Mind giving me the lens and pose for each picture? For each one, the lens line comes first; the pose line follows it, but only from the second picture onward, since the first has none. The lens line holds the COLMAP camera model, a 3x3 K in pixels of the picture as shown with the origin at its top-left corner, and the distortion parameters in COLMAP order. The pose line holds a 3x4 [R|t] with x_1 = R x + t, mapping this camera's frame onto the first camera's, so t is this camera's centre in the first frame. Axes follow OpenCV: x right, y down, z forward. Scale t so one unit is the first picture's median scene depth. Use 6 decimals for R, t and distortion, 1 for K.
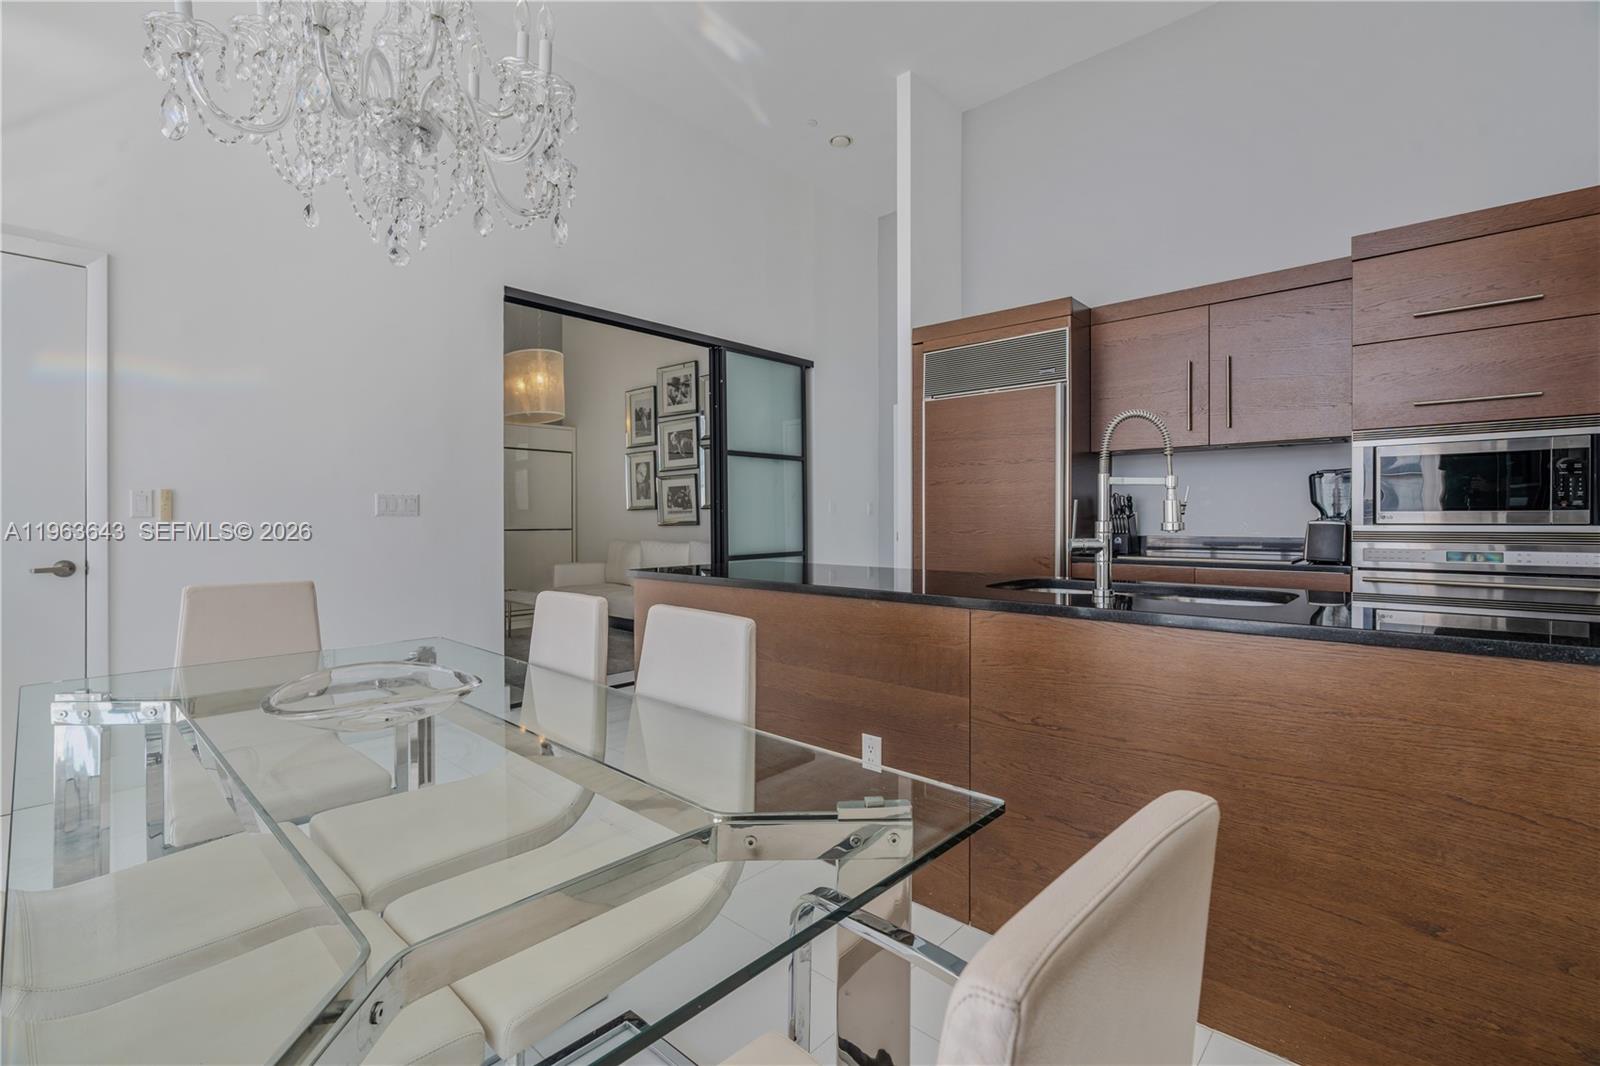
lens RADIAL K [[730.2, 0, 785.3], [0, 730.2, 524.3], [0, 0, 1]] dist [-0.001391, 0.001470]
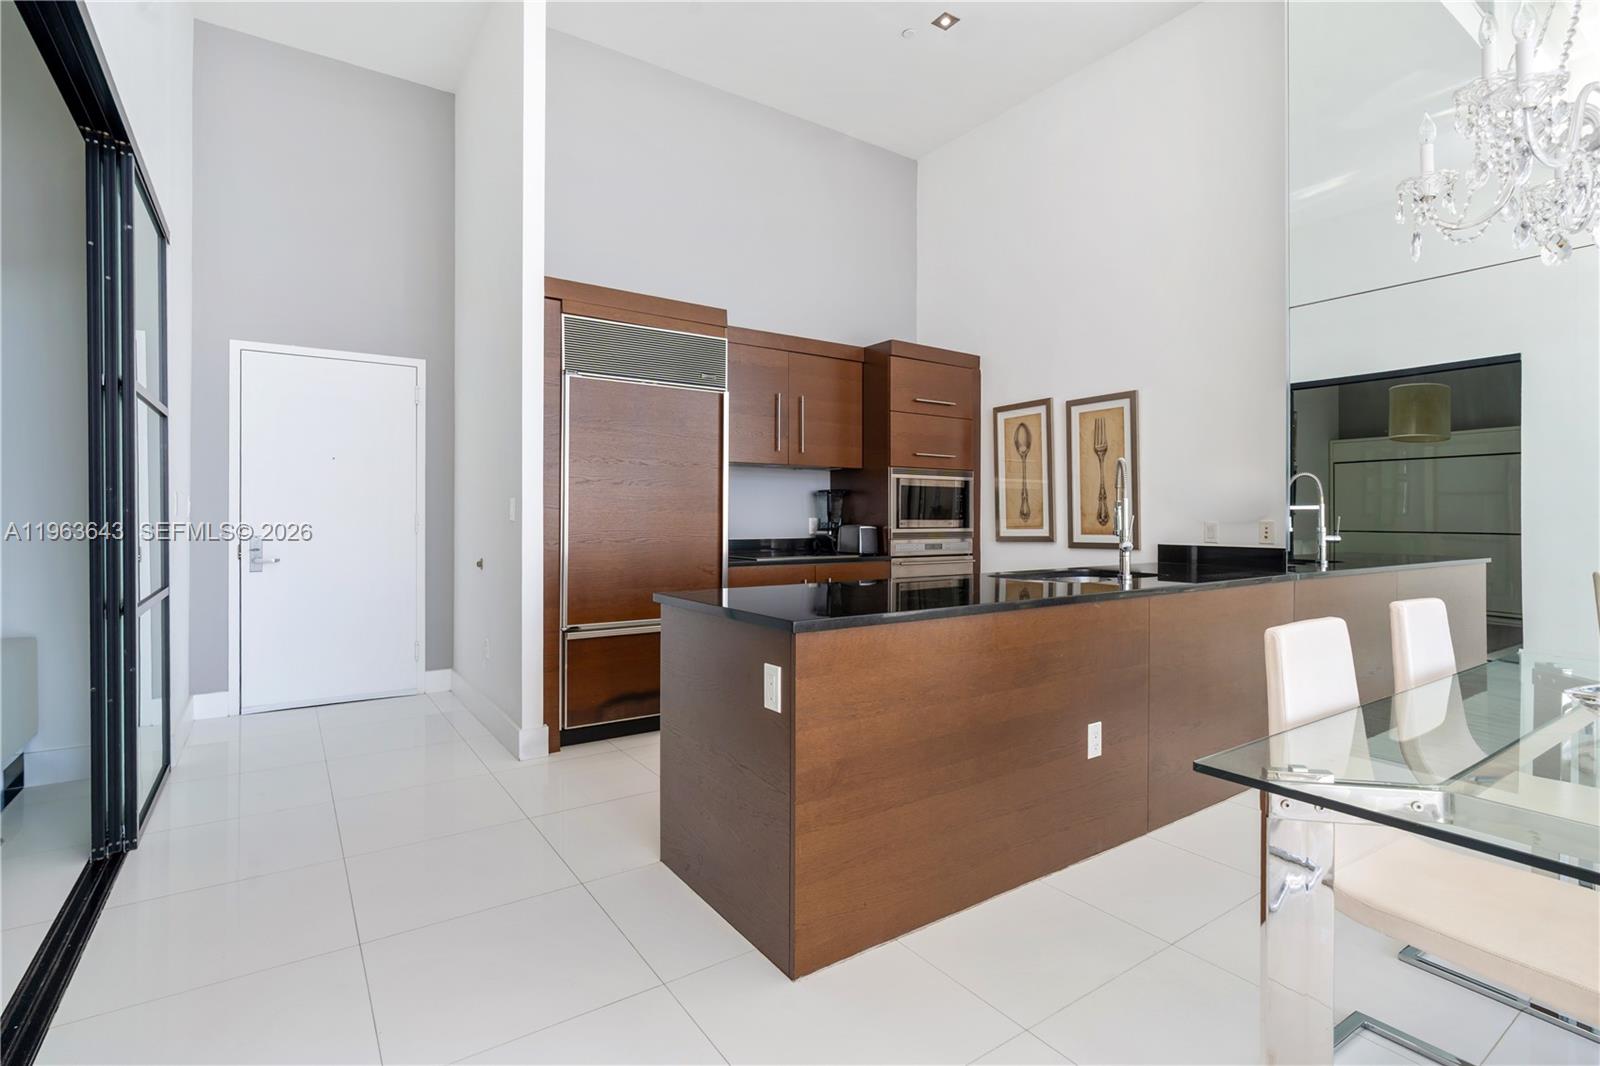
lens RADIAL K [[730.2, 0, 806.8], [0, 730.2, 530.9], [0, 0, 1]] dist [-0.001391, 0.001470]
pose [[0.218444, -0.013901, 0.975750, -0.664456], [0.006676, 0.999896, 0.012751, -0.014306], [-0.975827, 0.003729, 0.218515, 0.737689]]
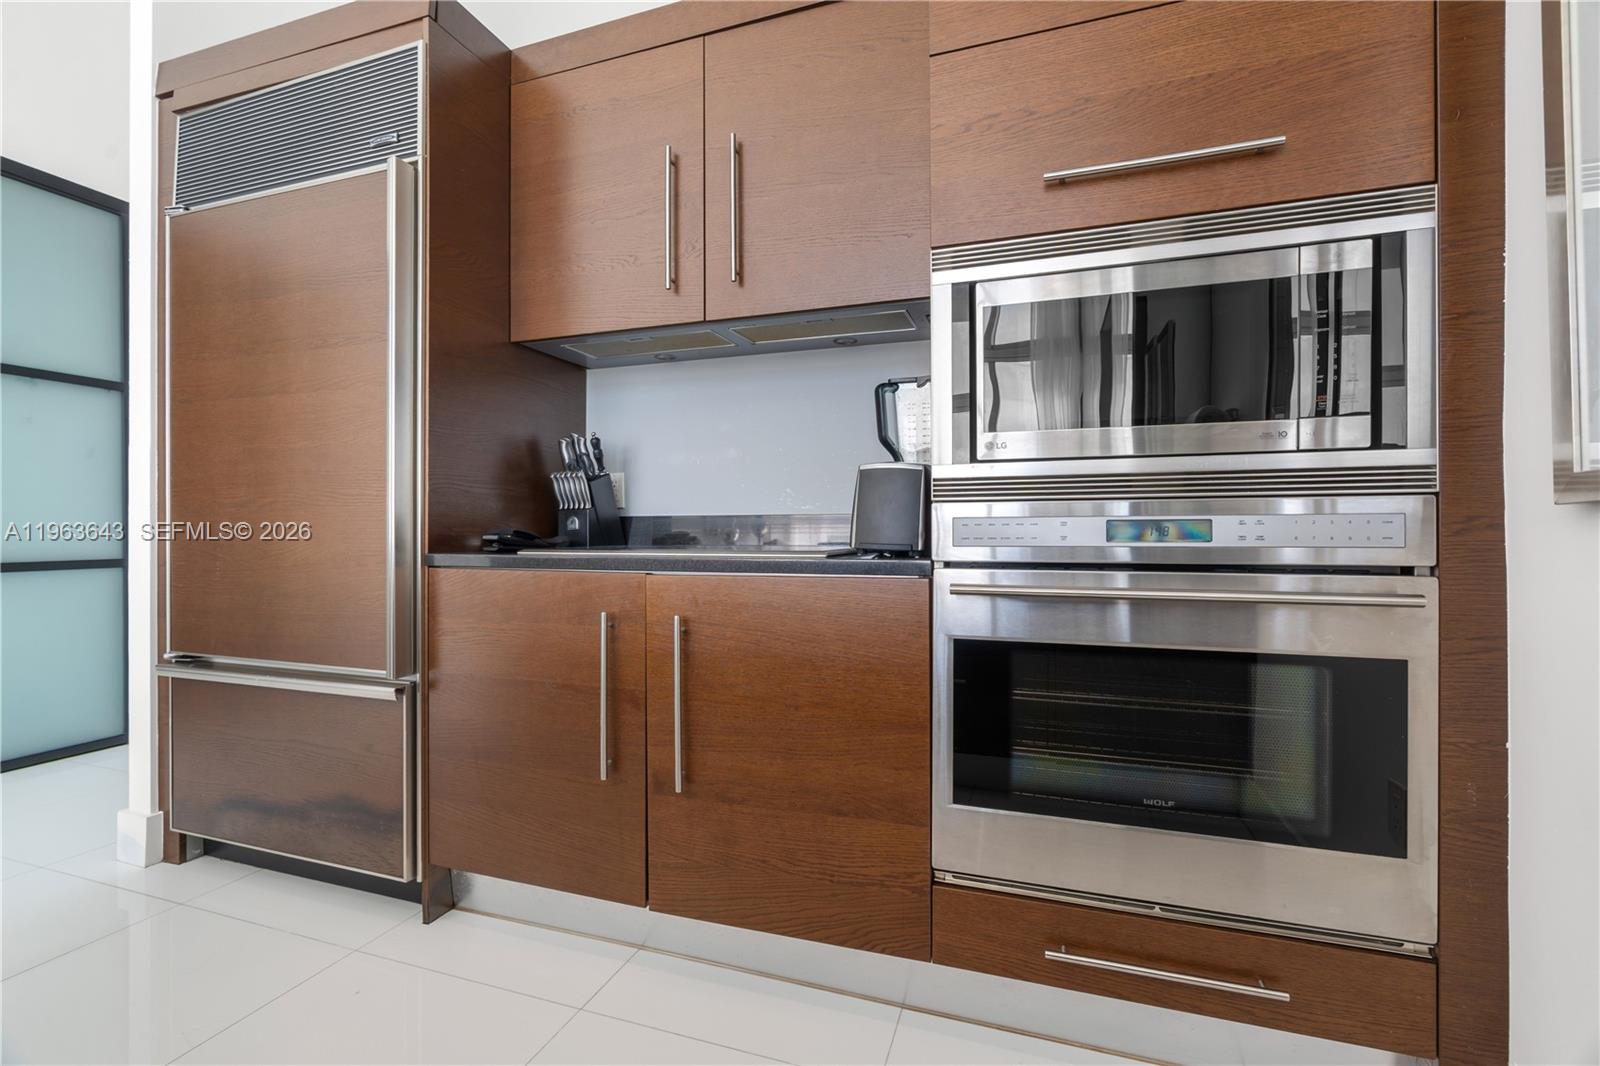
lens RADIAL K [[730.2, 0, 792.0], [0, 730.2, 531.6], [0, 0, 1]] dist [-0.001391, 0.001470]
pose [[0.918388, -0.001531, 0.395679, 0.461879], [0.004938, 0.999959, -0.007592, 0.038336], [-0.395651, 0.008926, 0.918358, 0.554910]]
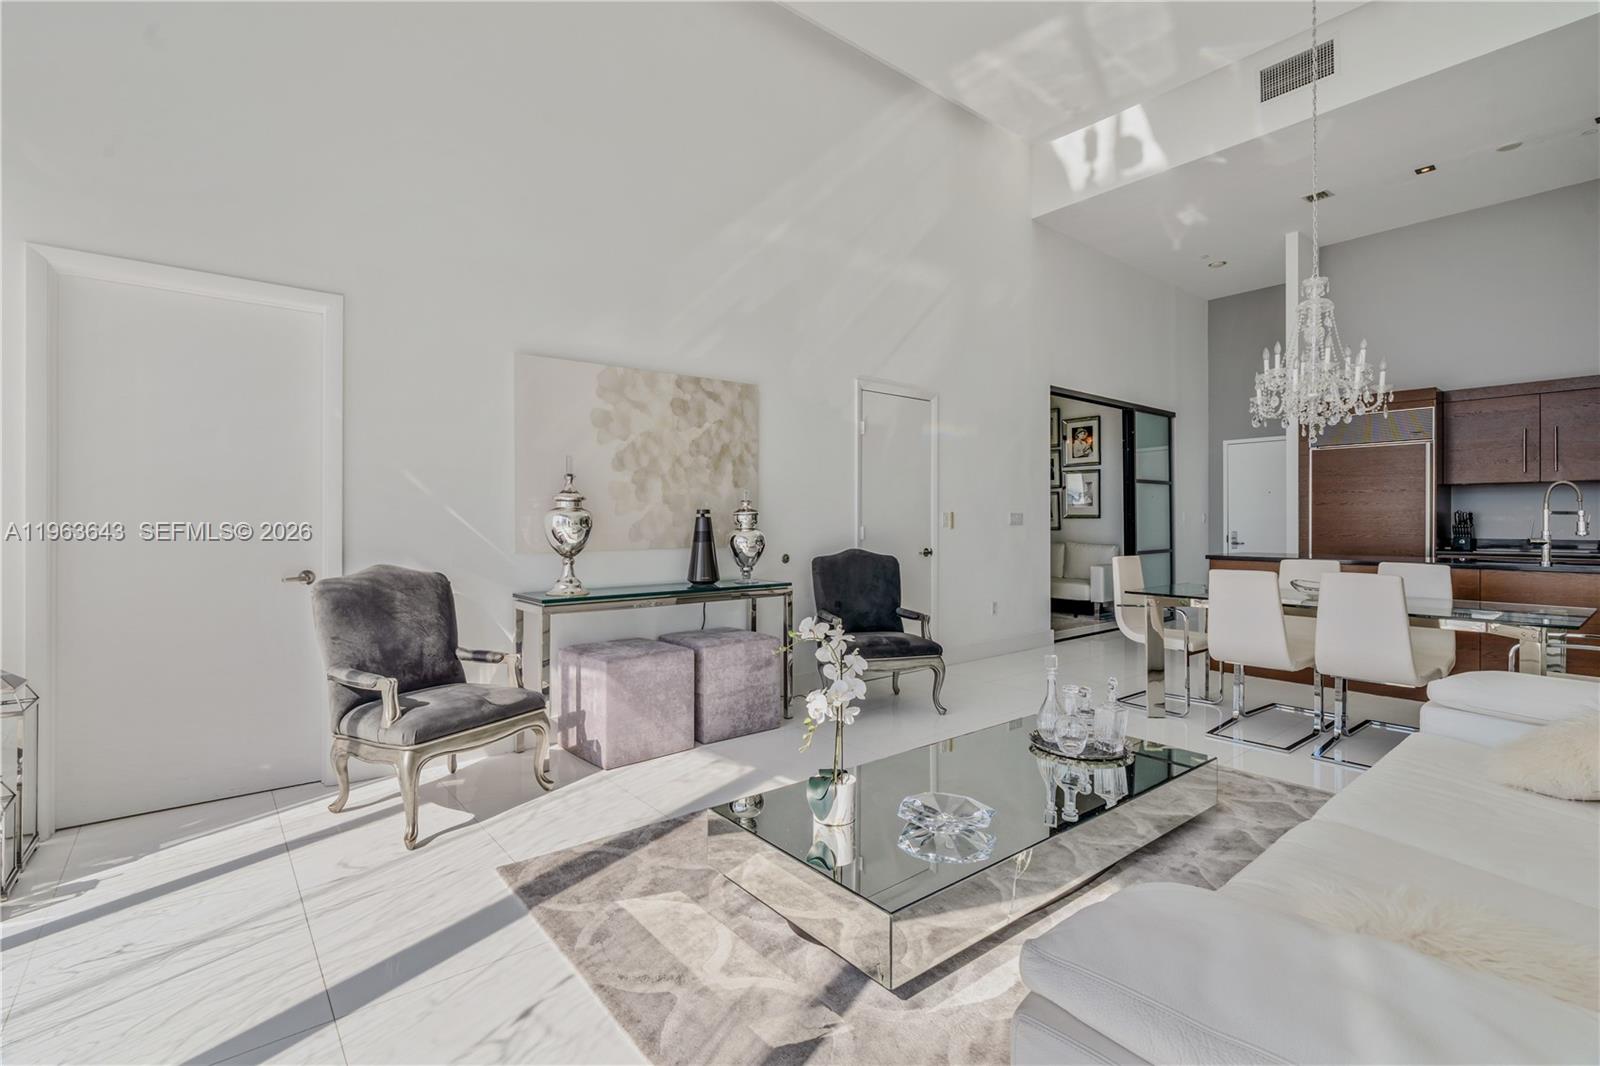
lens RADIAL K [[730.2, 0, 806.7], [0, 730.2, 525.8], [0, 0, 1]] dist [-0.001391, 0.001470]
pose [[0.991496, 0.002007, -0.130124, -0.845843], [-0.002167, 0.999997, -0.001092, -0.006887], [0.130121, 0.001364, 0.991497, -0.839494]]
